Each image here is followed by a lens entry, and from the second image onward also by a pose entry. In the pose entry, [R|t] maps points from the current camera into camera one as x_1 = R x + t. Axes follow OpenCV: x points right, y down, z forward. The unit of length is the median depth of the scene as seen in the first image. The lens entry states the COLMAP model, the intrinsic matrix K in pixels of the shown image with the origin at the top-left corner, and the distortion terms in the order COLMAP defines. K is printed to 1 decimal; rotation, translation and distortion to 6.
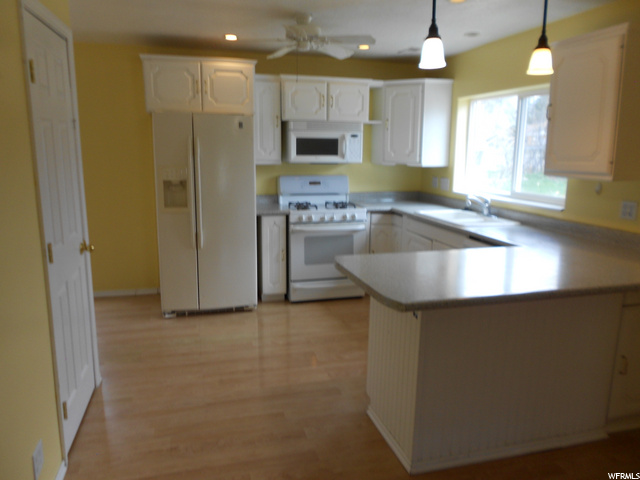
lens RADIAL K [[486.2, 0, 320.0], [0, 486.2, 240.0], [0, 0, 1]] dist [-0.009773, 0.000440]
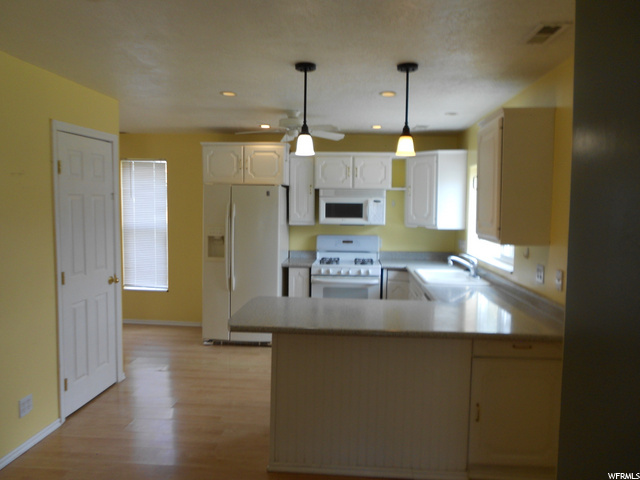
lens RADIAL K [[486.2, 0, 320.0], [0, 486.2, 240.0], [0, 0, 1]] dist [-0.009773, 0.000440]
pose [[0.941082, 0.025989, -0.337178, 0.342082], [-0.066528, 0.991787, -0.109238, 0.008706], [0.331569, 0.125234, 0.935082, -0.097365]]
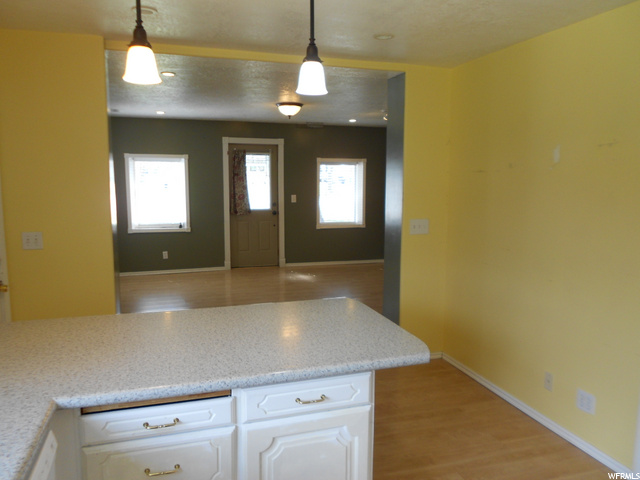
lens RADIAL K [[484.6, 0, 320.0], [0, 484.6, 244.6], [0, 0, 1]] dist [-0.027114, 0.001123]
pose [[-0.999305, -0.005208, -0.036920, 0.104409], [-0.016625, 0.948557, 0.316170, -0.176408], [0.033375, 0.316564, -0.947984, 0.881946]]
